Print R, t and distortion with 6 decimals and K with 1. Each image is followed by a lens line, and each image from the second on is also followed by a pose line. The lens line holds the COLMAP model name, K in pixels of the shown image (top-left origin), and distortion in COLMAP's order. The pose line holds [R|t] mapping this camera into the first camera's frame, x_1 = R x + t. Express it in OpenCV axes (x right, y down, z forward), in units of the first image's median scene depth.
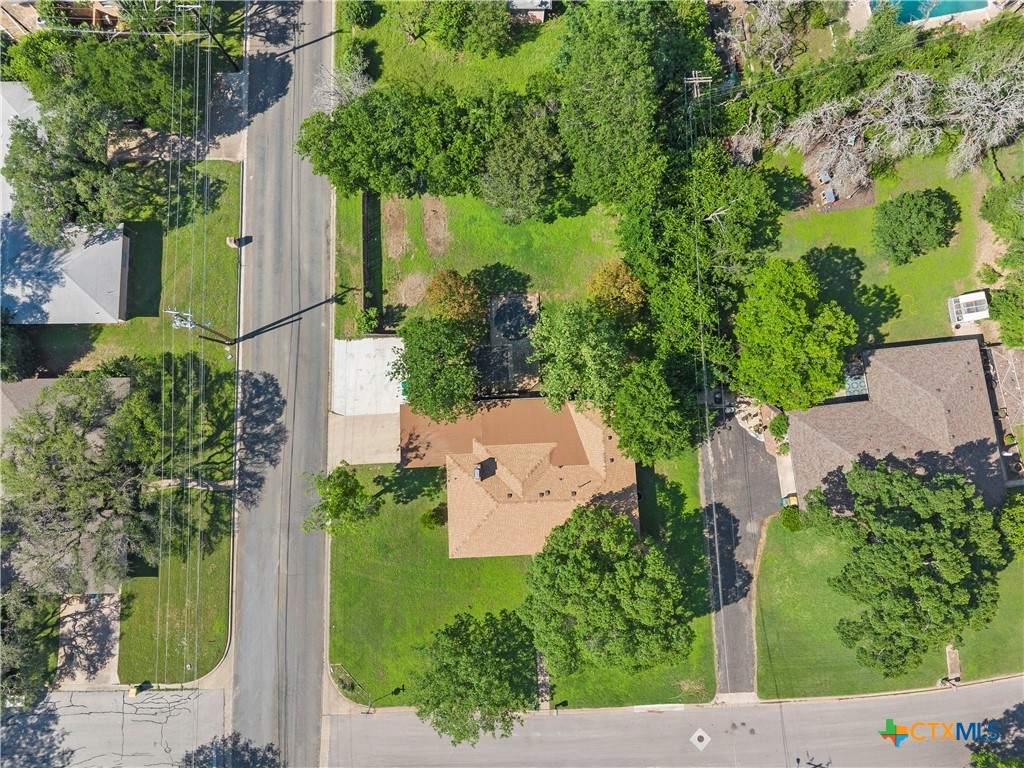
lens RADIAL K [[685.3, 0, 509.8], [0, 685.3, 387.7], [0, 0, 1]] dist [0.023949, -0.021141]
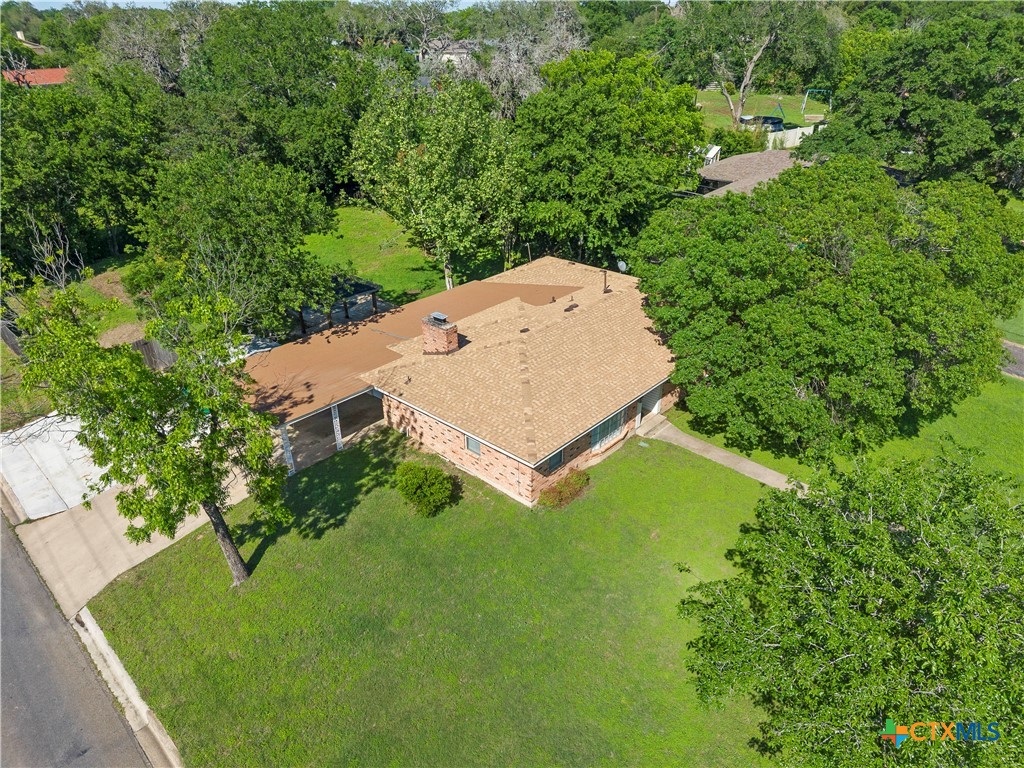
lens RADIAL K [[685.3, 0, 509.8], [0, 685.3, 387.7], [0, 0, 1]] dist [0.023949, -0.021141]
pose [[0.705328, -0.355993, 0.613011, -0.283355], [0.704819, 0.444625, -0.552756, 0.396654], [-0.075783, 0.821936, 0.564517, 0.732869]]
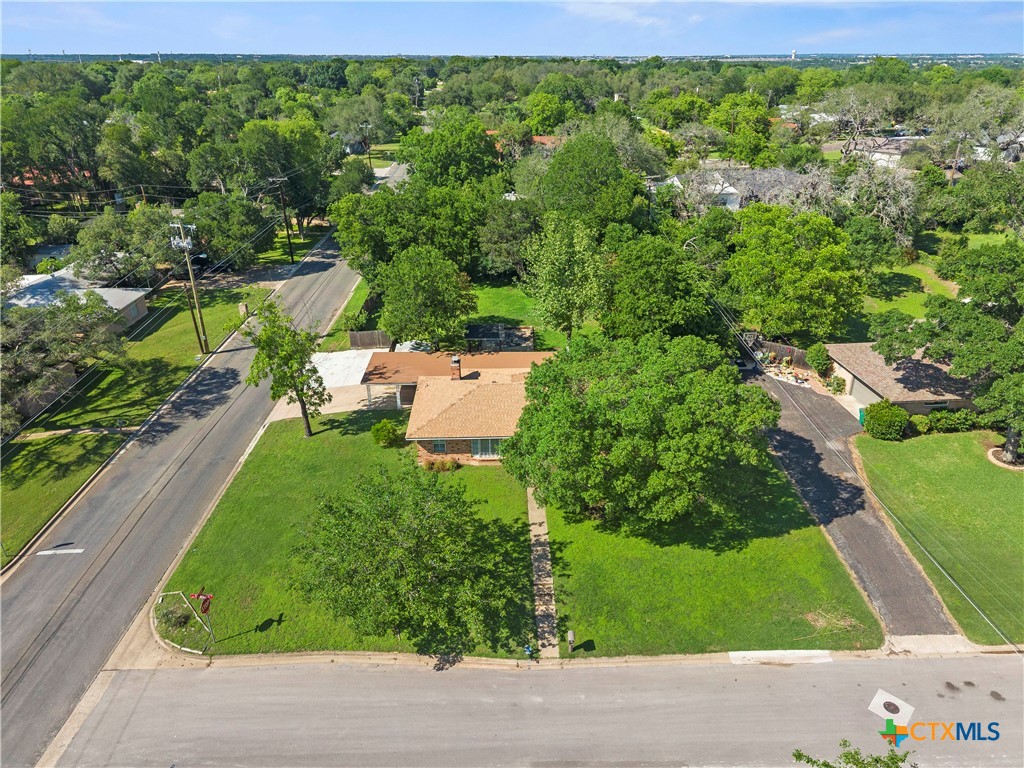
lens RADIAL K [[682.2, 0, 516.8], [0, 682.2, 383.8], [0, 0, 1]] dist [0.000772, 0.000068]
pose [[0.999812, -0.010041, -0.016557, 0.036532], [-0.008438, 0.543681, -0.839249, 0.757779], [0.017429, 0.839232, 0.543495, 0.554902]]
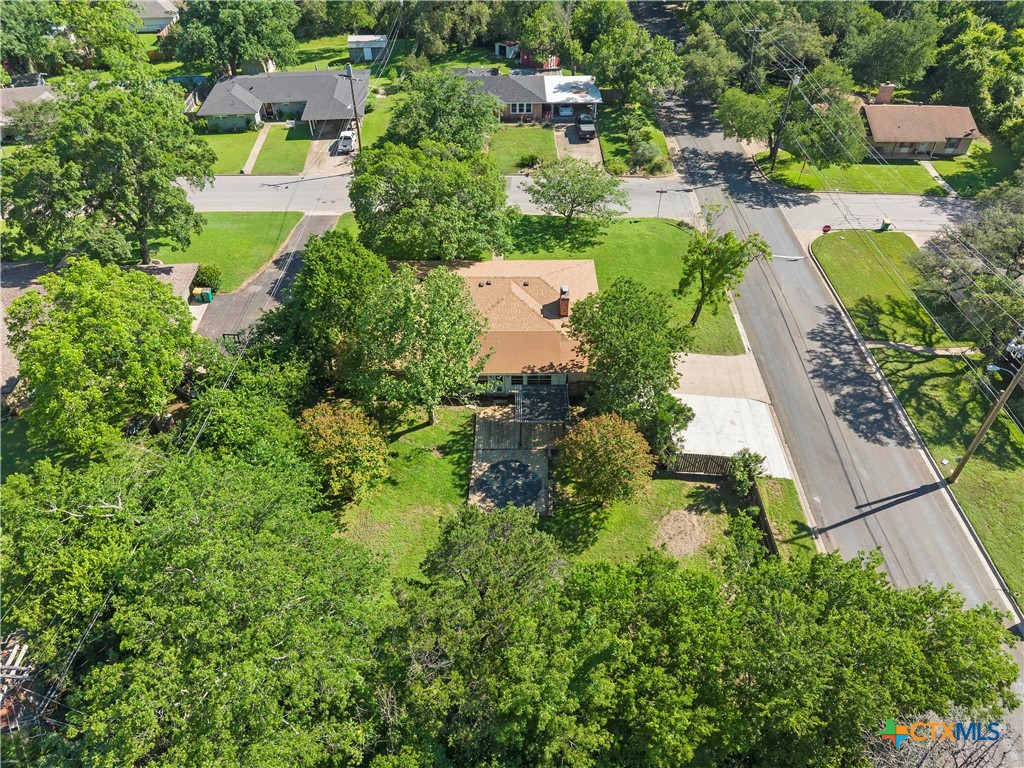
lens RADIAL K [[685.3, 0, 509.8], [0, 685.3, 387.7], [0, 0, 1]] dist [0.023949, -0.021141]
pose [[-0.998770, -0.040033, 0.029257, -0.007961], [0.047002, -0.576440, 0.815786, -0.577816], [-0.015793, 0.816158, 0.577613, 0.584045]]
